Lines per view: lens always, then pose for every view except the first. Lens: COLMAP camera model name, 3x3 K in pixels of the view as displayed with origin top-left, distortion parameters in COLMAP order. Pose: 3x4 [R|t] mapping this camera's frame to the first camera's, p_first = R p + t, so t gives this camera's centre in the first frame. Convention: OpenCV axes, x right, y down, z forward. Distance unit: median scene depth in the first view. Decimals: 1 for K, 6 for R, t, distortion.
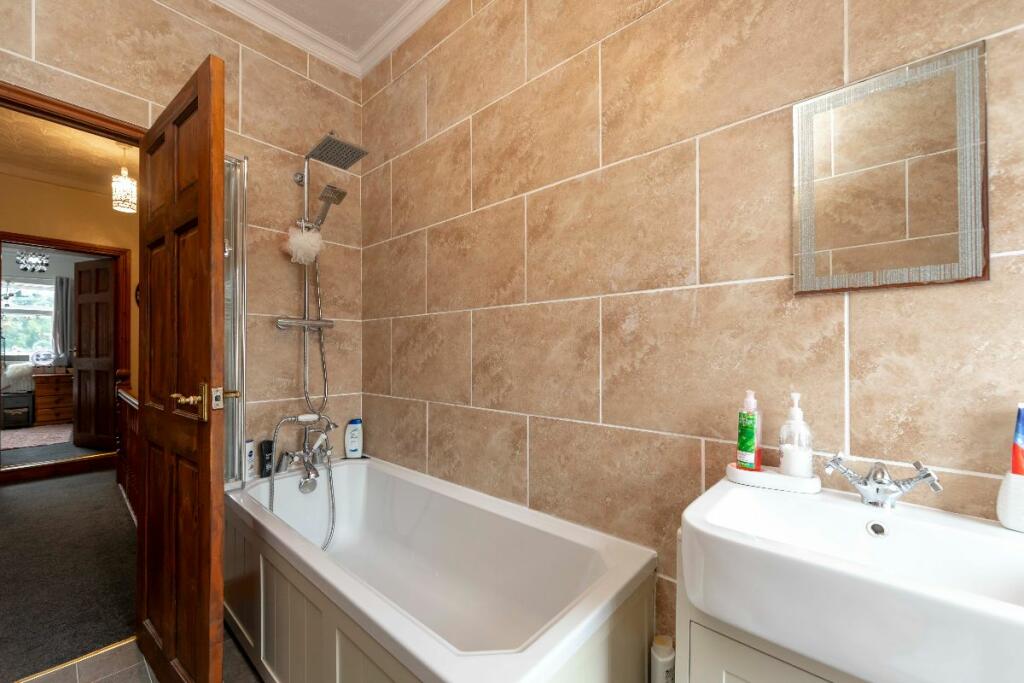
lens RADIAL K [[404.3, 0, 511.9], [0, 404.3, 345.9], [0, 0, 1]] dist [0.000830, 0.000215]
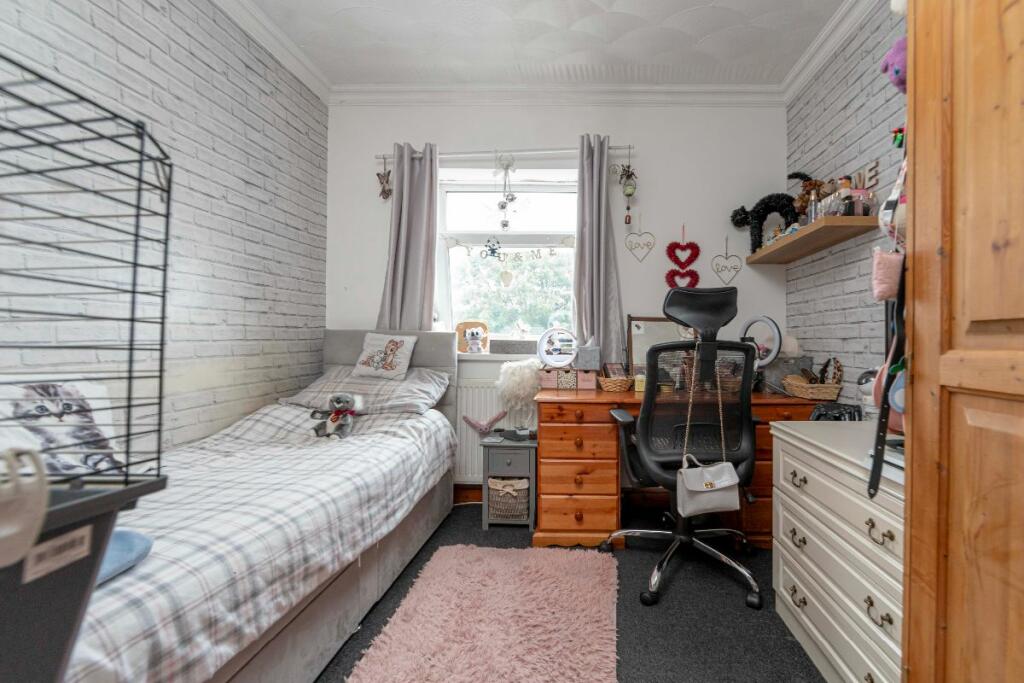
lens RADIAL K [[404.3, 0, 511.9], [0, 404.3, 345.9], [0, 0, 1]] dist [0.000830, 0.000215]
pose [[0.514983, 0.008986, -0.857153, -0.844917], [0.004350, 0.999905, 0.013096, 0.022673], [0.857189, -0.010473, 0.514895, 0.761344]]
